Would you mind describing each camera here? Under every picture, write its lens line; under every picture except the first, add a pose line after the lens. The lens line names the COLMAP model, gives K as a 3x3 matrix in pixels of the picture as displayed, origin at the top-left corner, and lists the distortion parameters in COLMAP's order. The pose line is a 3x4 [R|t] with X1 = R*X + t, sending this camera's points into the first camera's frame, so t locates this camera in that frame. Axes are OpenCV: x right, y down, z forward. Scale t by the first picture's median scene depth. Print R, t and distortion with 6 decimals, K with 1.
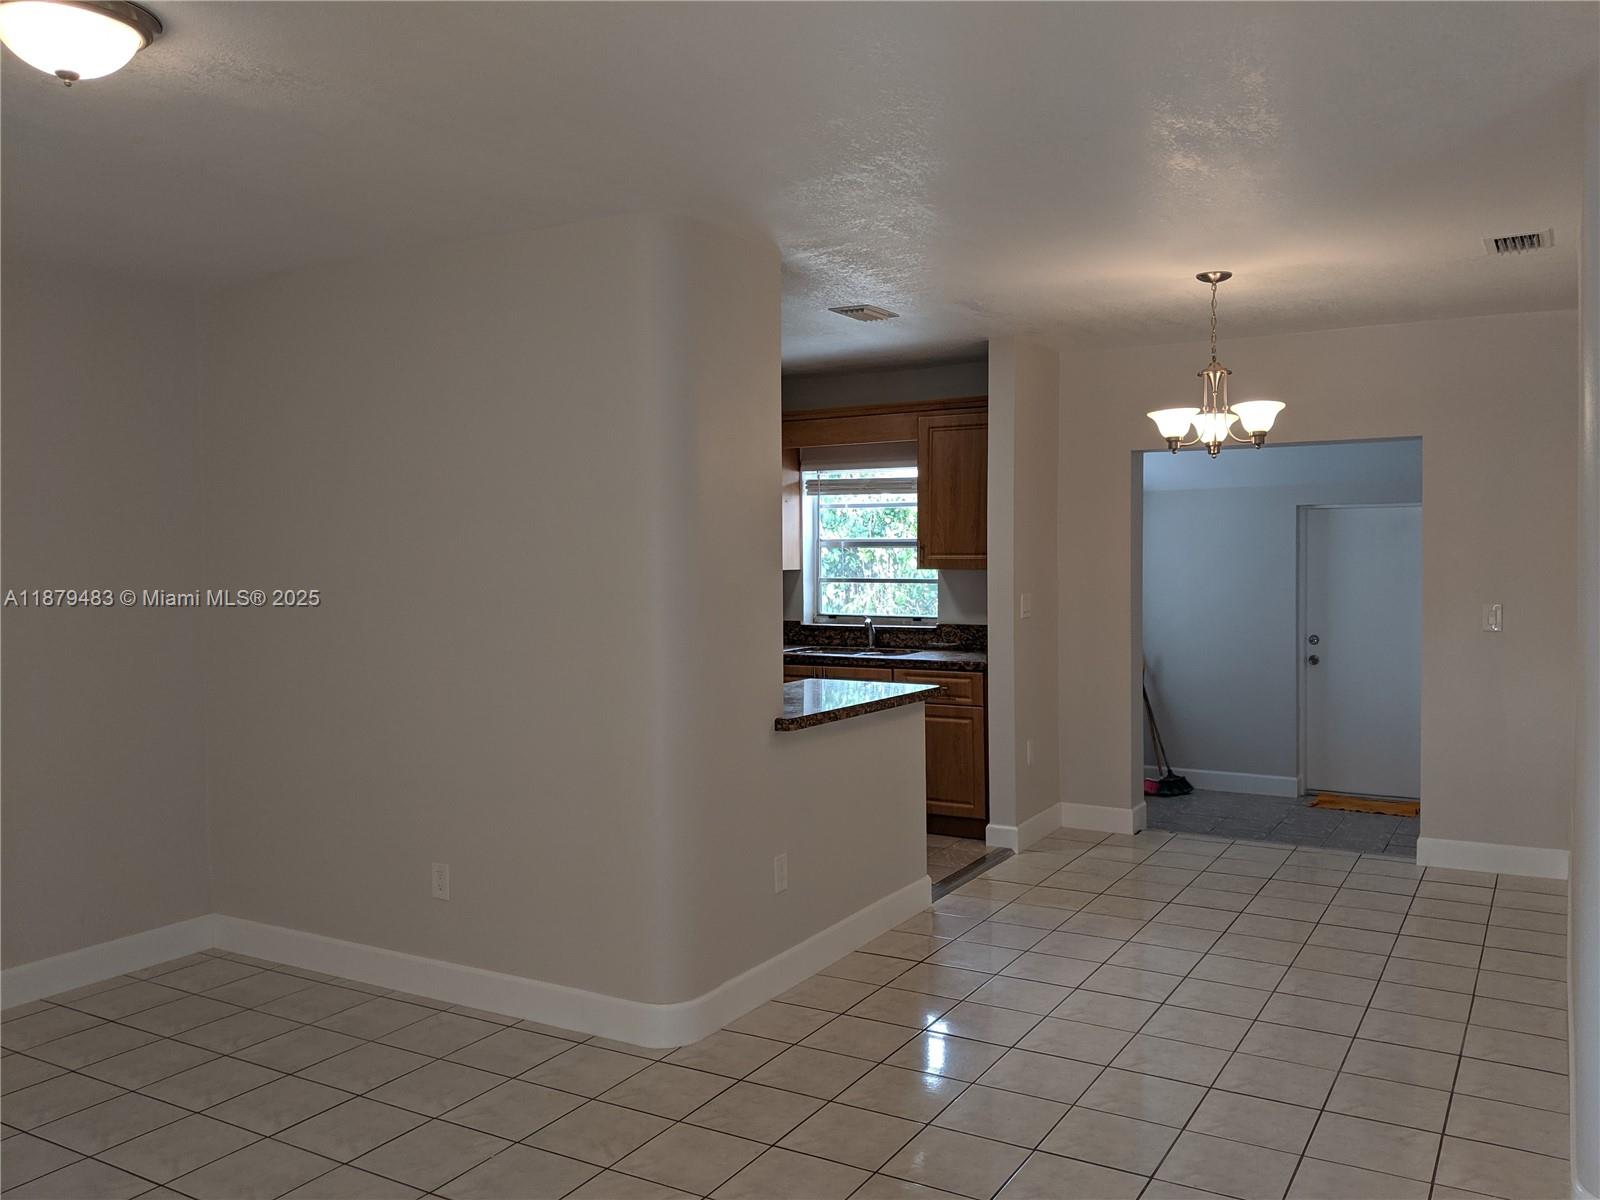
lens RADIAL K [[1284.6, 0, 768.0], [0, 1284.6, 592.3], [0, 0, 1]] dist [-0.040325, -0.003259]
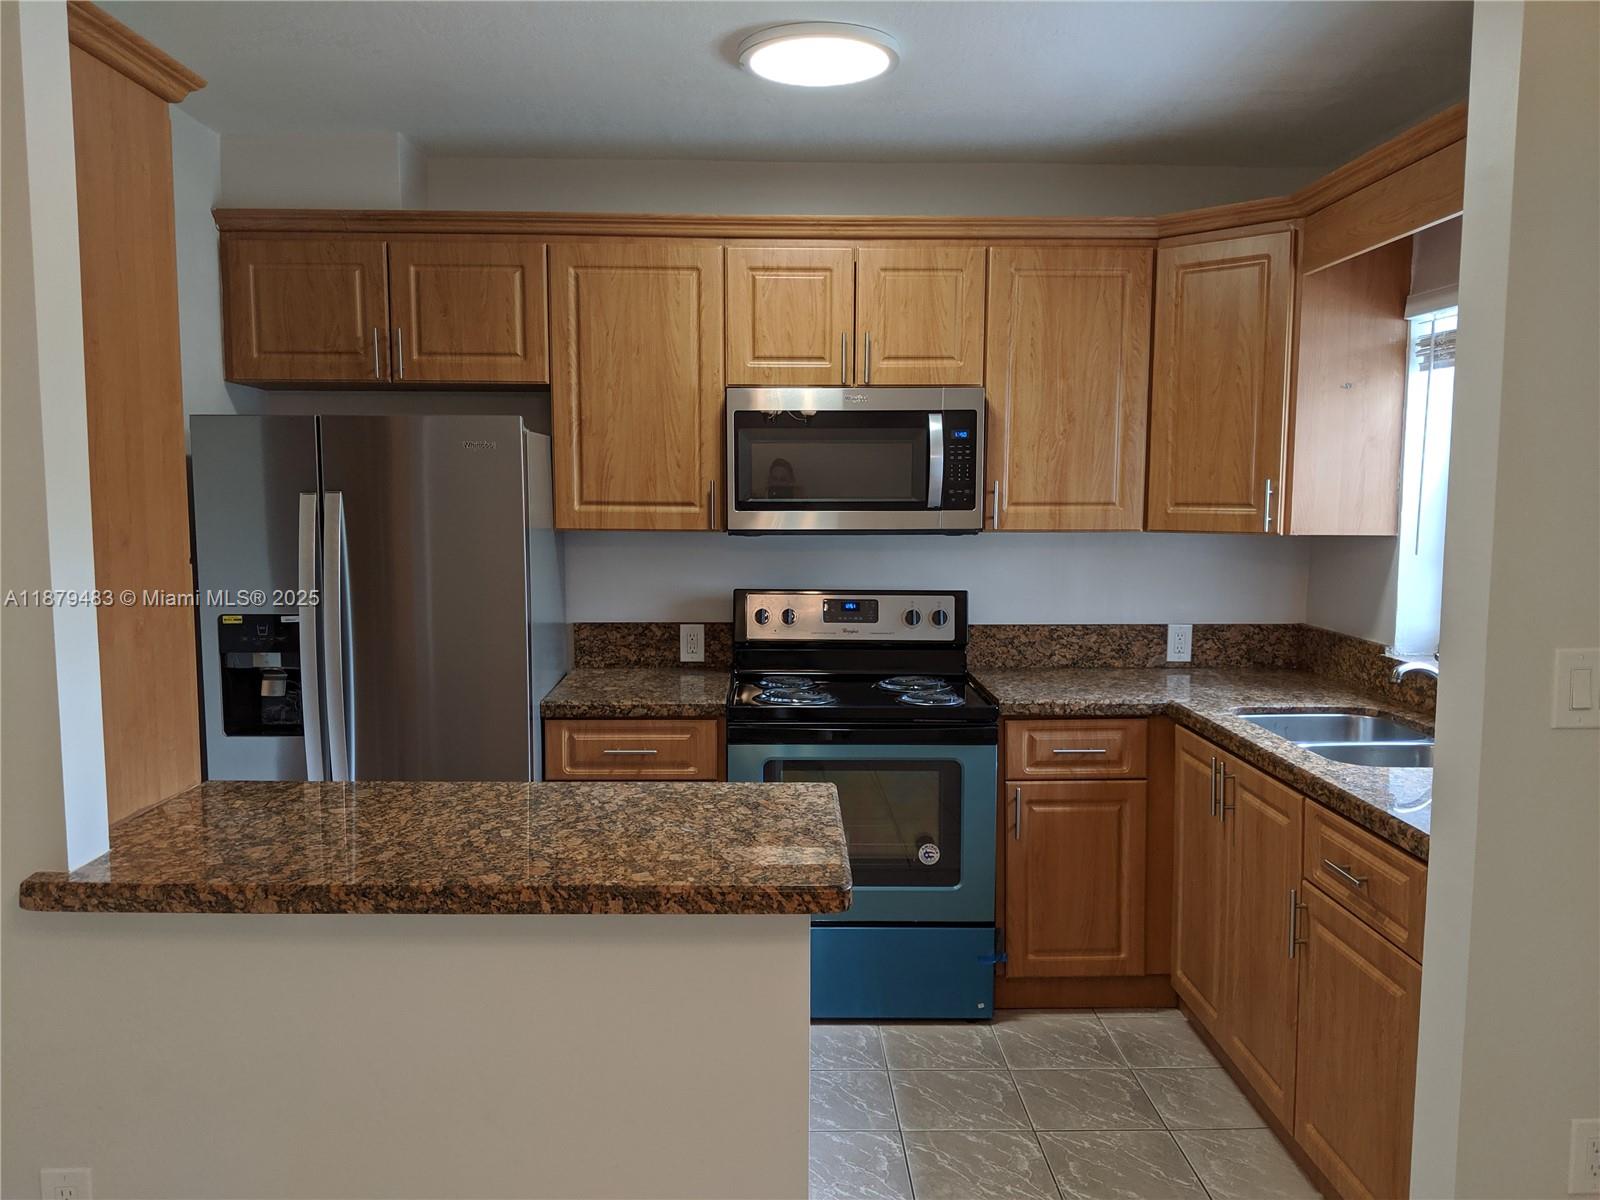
lens RADIAL K [[1255.3, 0, 795.7], [0, 1255.3, 630.5], [0, 0, 1]] dist [0.083791, -0.135766]
pose [[0.535741, 0.104927, -0.837838, 0.309903], [-0.038313, 0.994248, 0.100016, -0.022506], [0.843513, -0.021483, 0.536679, 0.603696]]
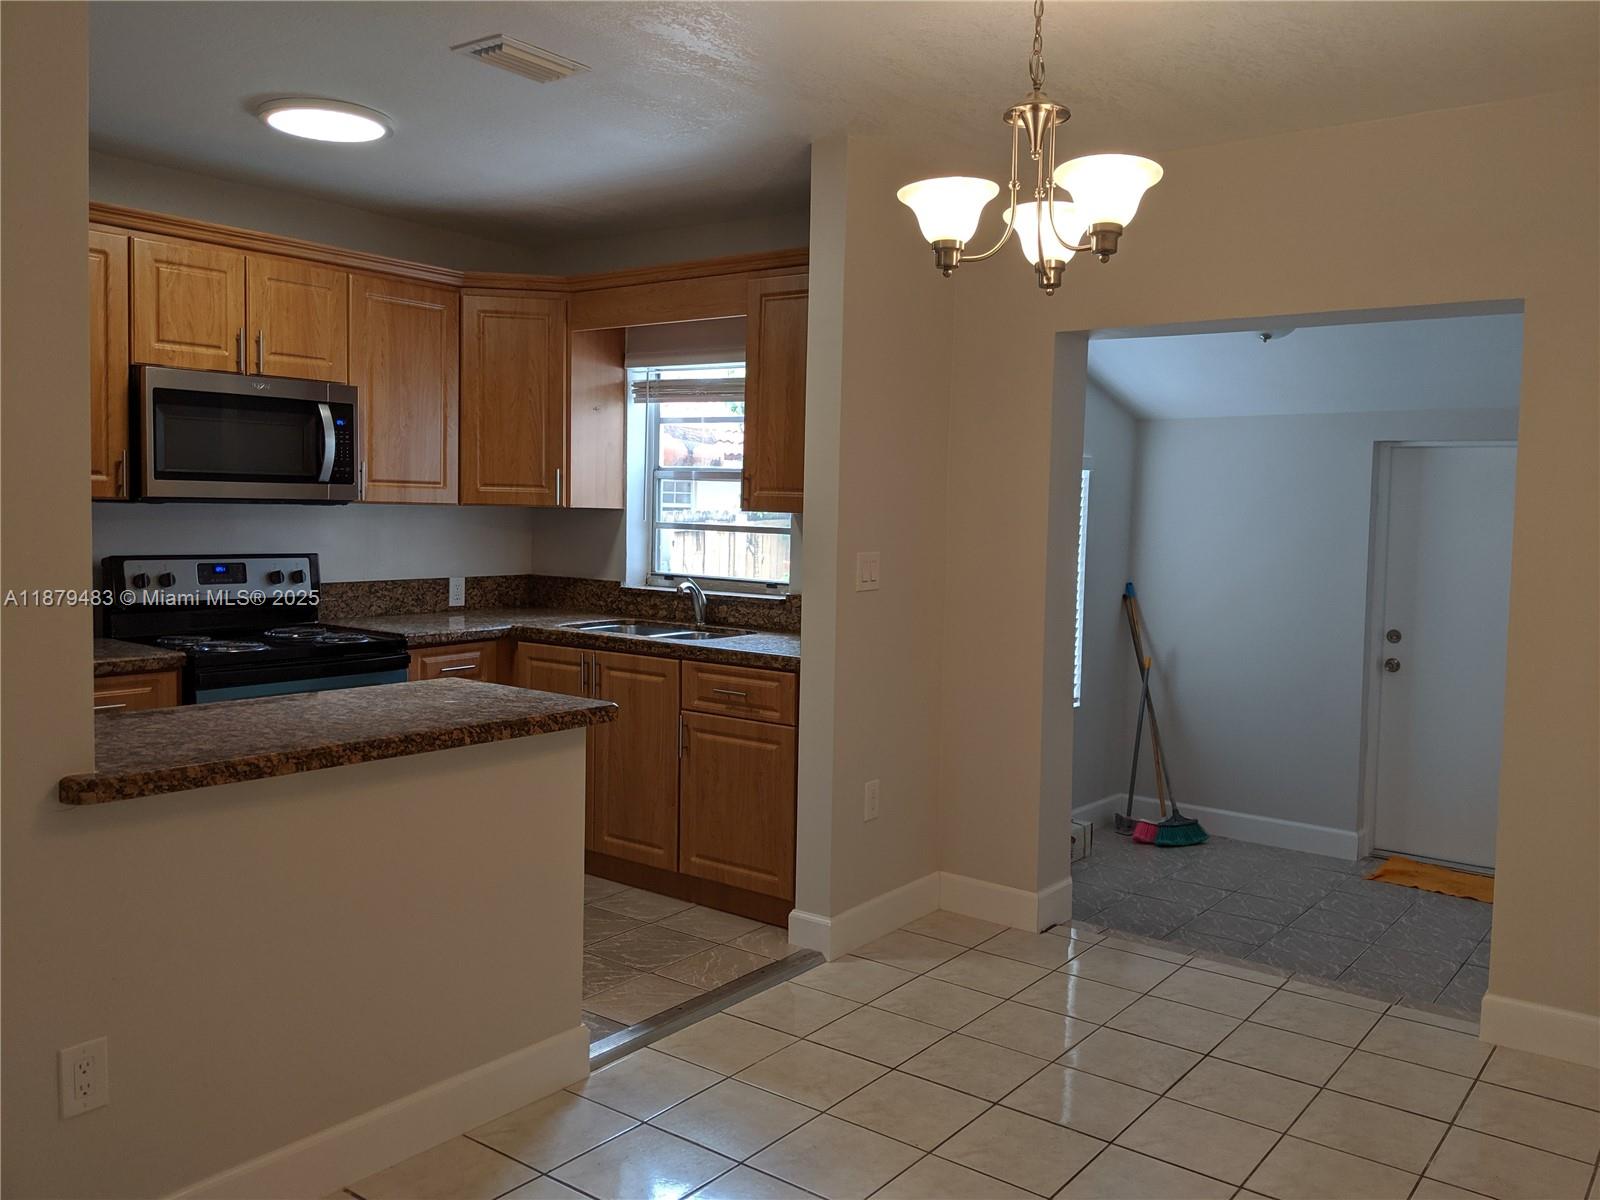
lens RADIAL K [[1254.9, 0, 856.6], [0, 1254.9, 600.7], [0, 0, 1]] dist [0.063999, -0.129412]
pose [[0.996307, 0.038871, -0.076555, 0.217966], [-0.035717, 0.998473, 0.042145, -0.001153], [0.078076, -0.039255, 0.996174, 0.337016]]
